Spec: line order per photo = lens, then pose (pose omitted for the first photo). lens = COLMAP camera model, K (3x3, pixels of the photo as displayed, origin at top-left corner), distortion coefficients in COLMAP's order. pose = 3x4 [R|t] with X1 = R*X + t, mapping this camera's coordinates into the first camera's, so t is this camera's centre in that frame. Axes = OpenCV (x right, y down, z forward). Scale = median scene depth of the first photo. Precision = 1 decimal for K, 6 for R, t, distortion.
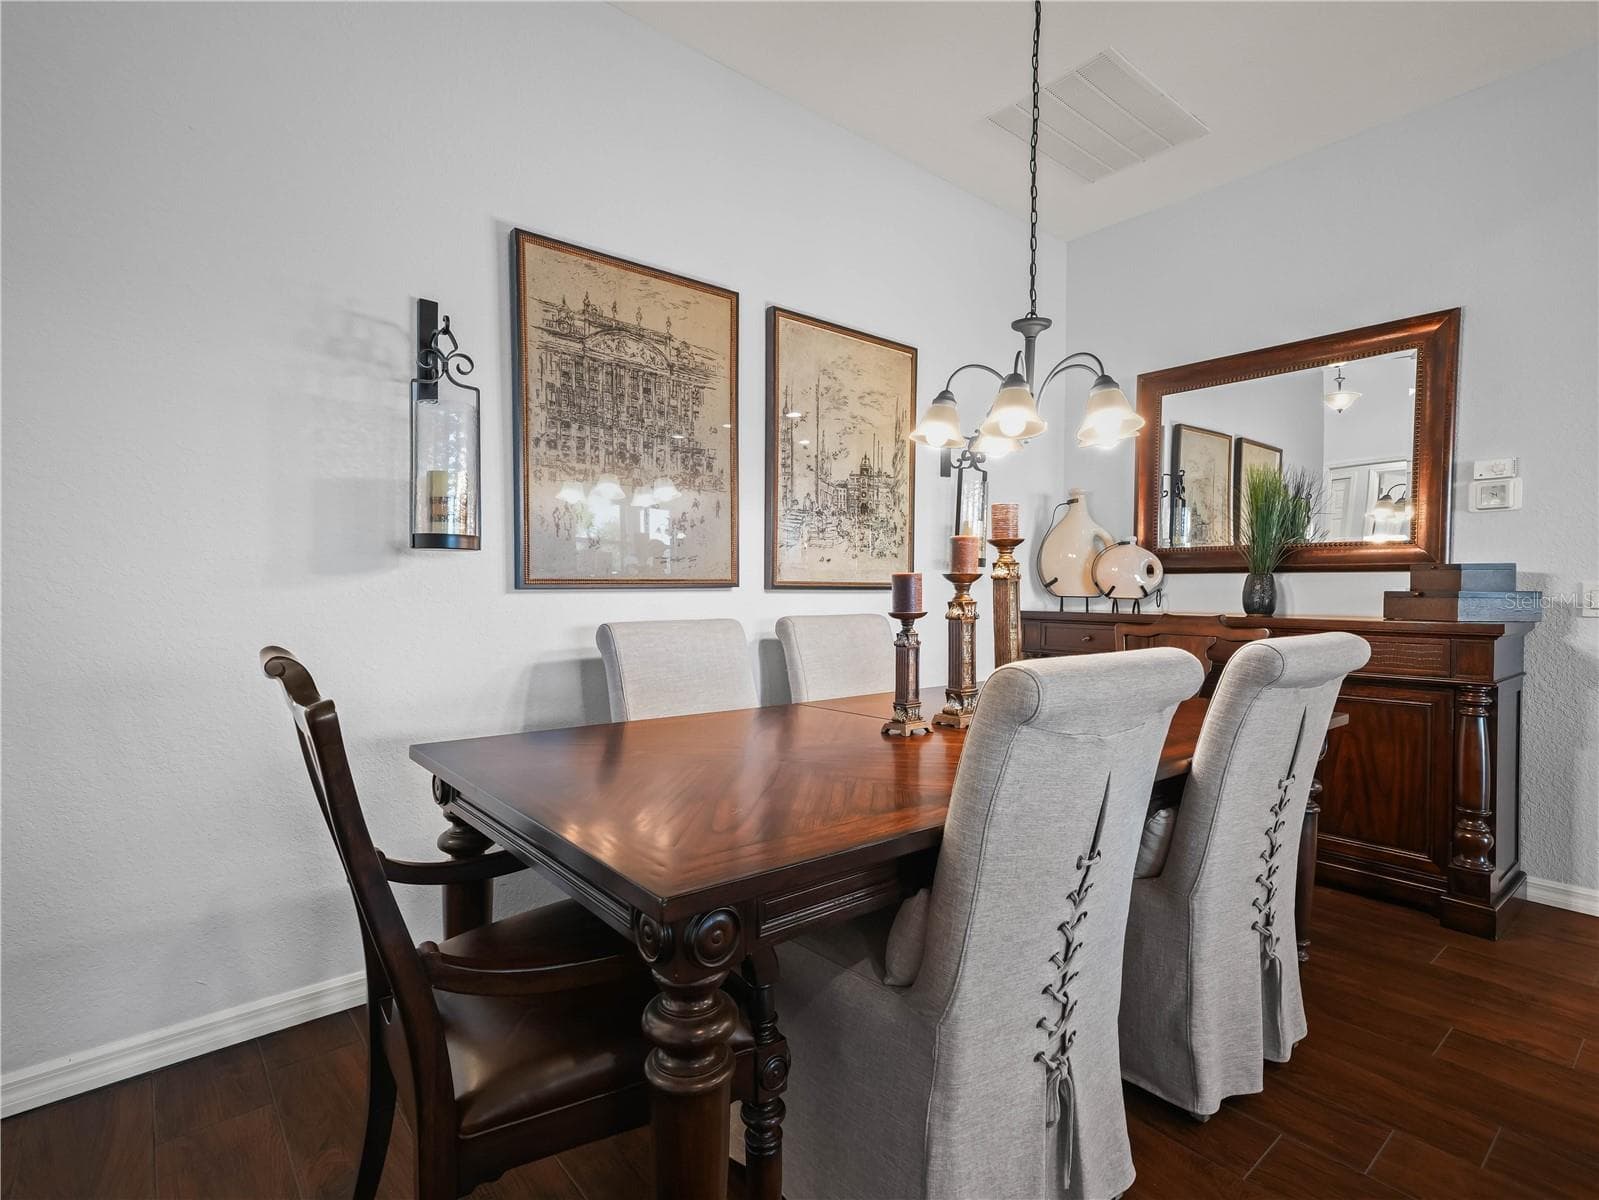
lens RADIAL K [[776.2, 0, 806.6], [0, 776.2, 602.8], [0, 0, 1]] dist [0.000120, -0.000566]
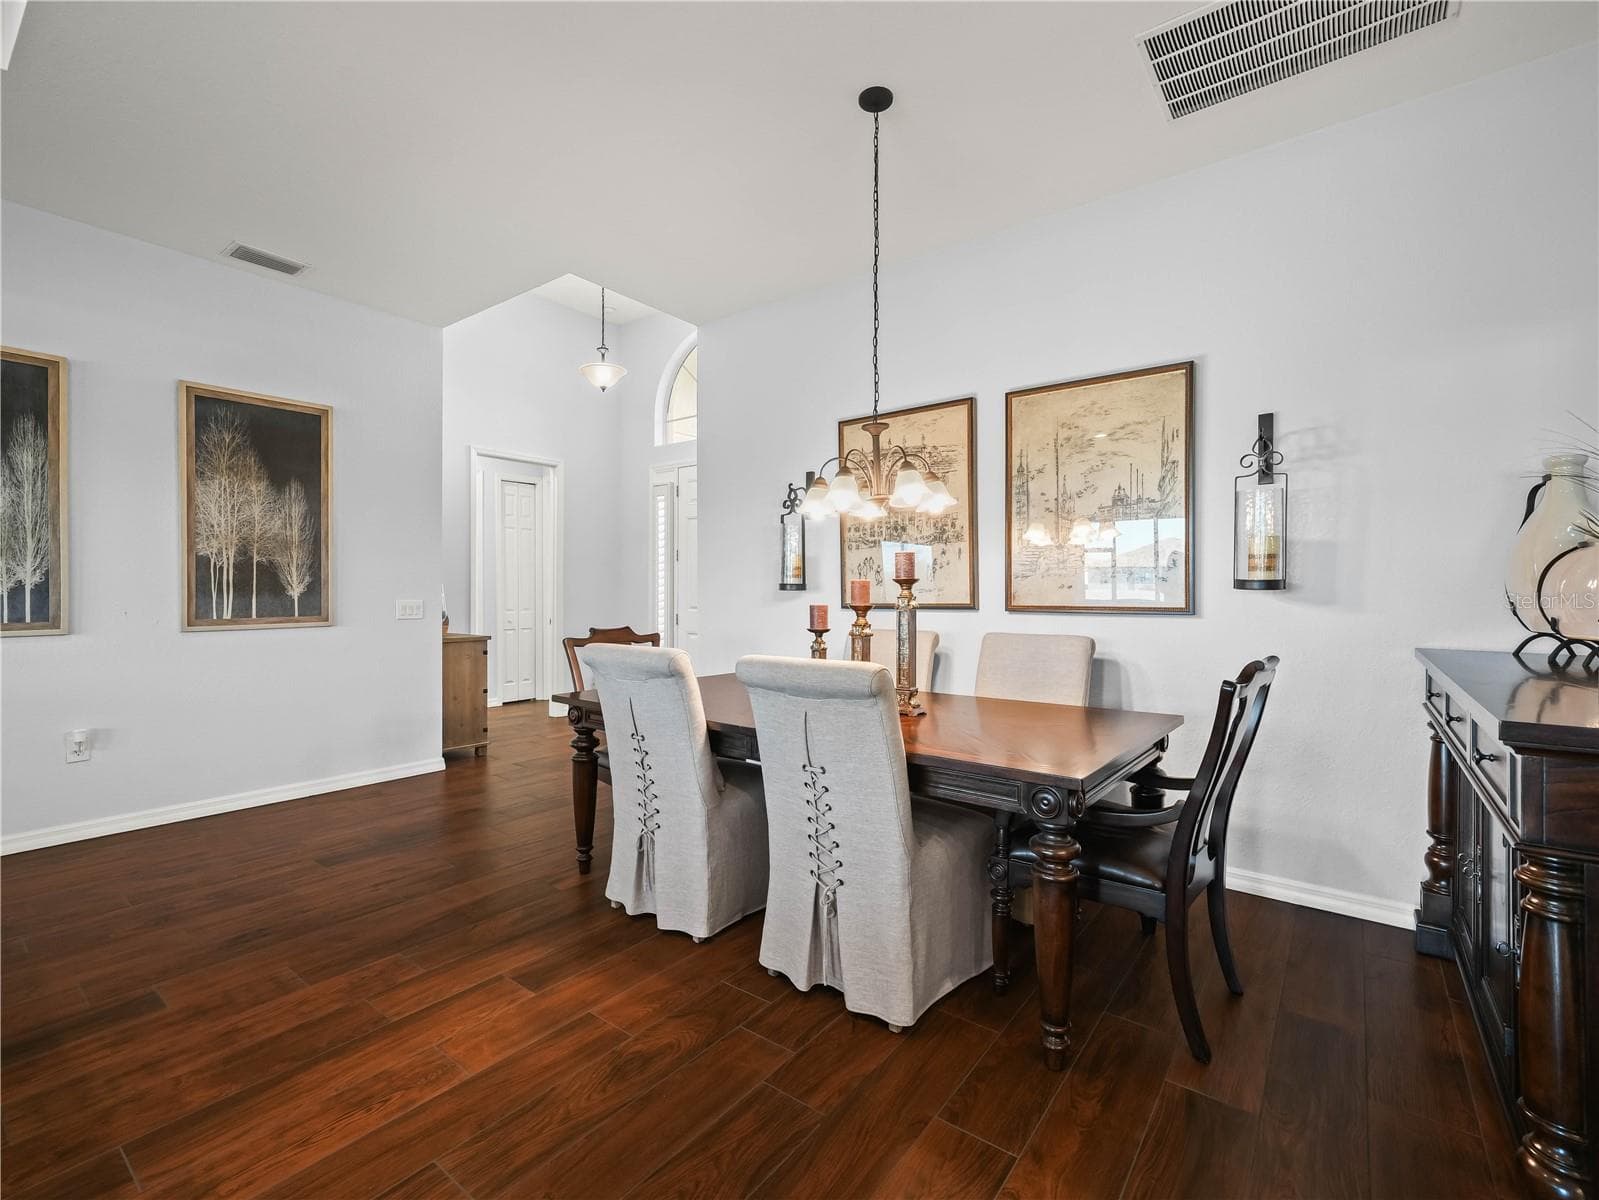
lens RADIAL K [[709.8, 0, 802.6], [0, 709.8, 594.0], [0, 0, 1]] dist [-0.017674, -0.000194]
pose [[0.232971, -0.002063, -0.972481, 1.074319], [-0.017272, 0.999831, -0.006258, -0.034493], [0.972330, 0.018255, 0.232896, 0.418799]]
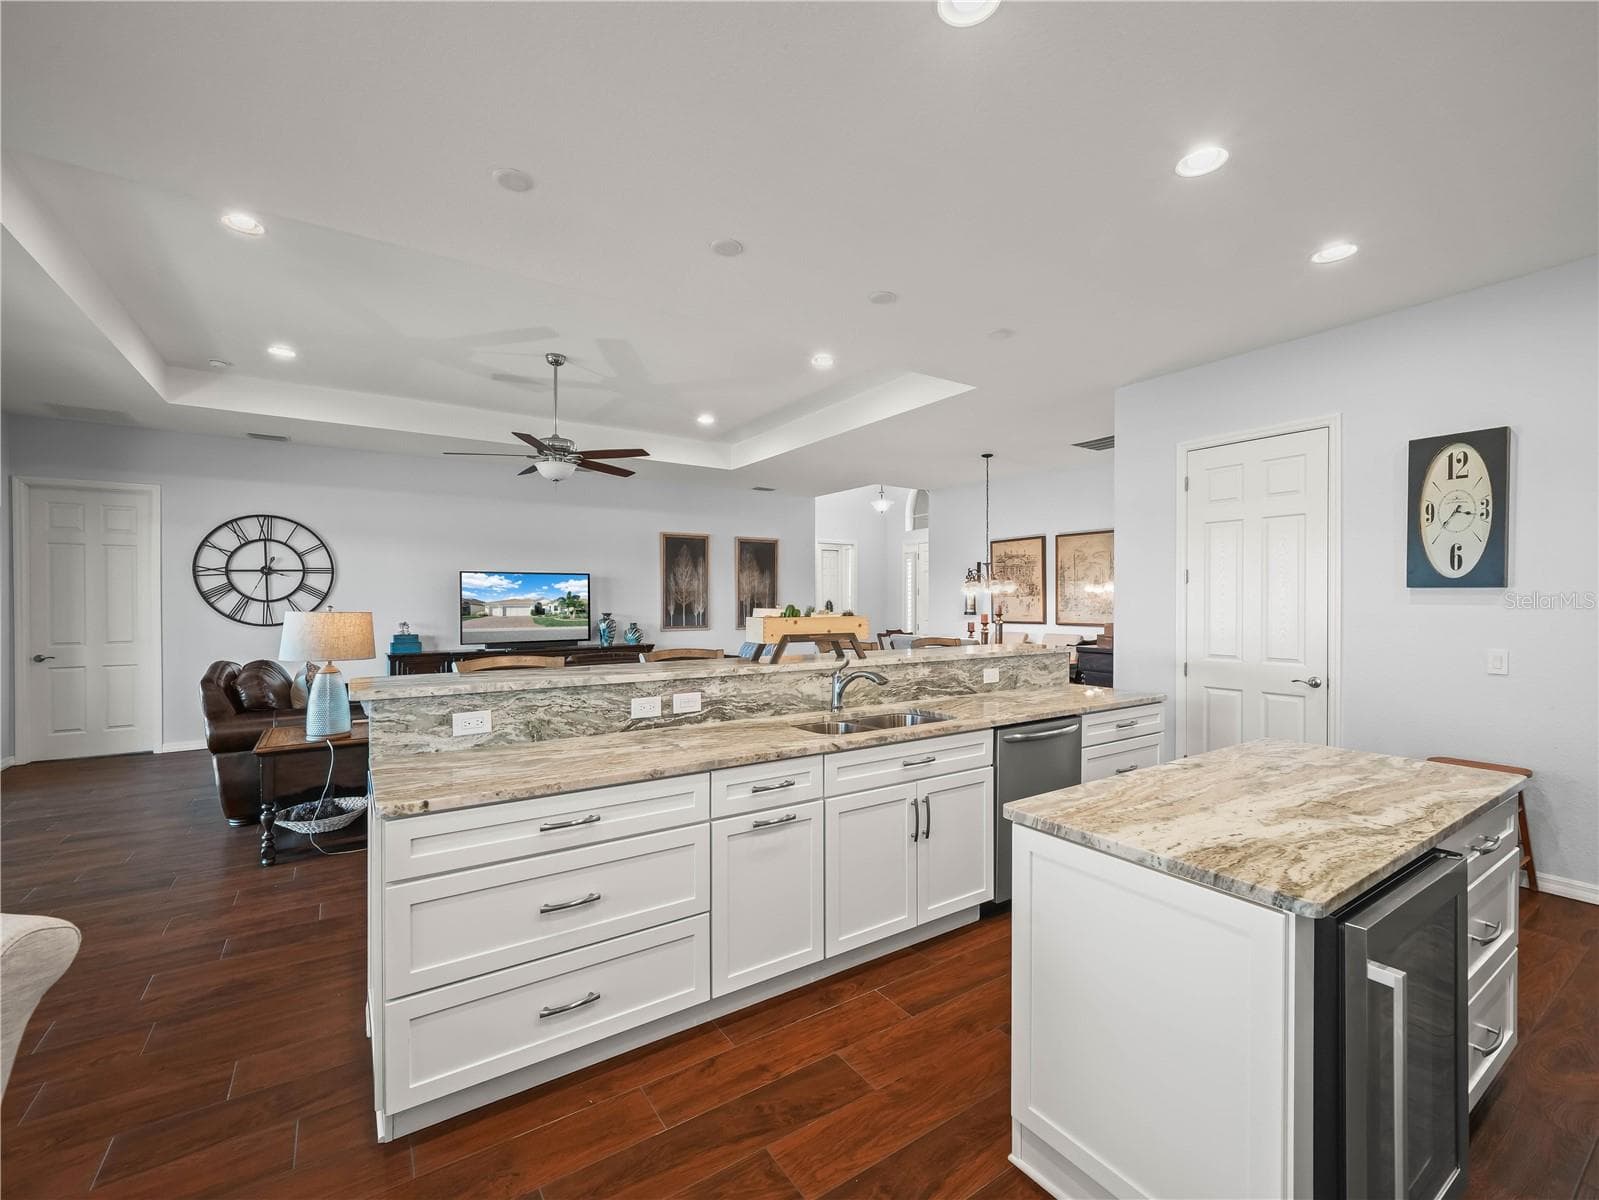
lens RADIAL K [[691.1, 0, 805.4], [0, 691.1, 601.7], [0, 0, 1]] dist [-0.003316, -0.000165]
pose [[-0.090286, -0.003394, -0.995910, 2.979918], [-0.018235, 0.999832, -0.001754, -0.091849], [0.995749, 0.018002, -0.090333, 0.254688]]
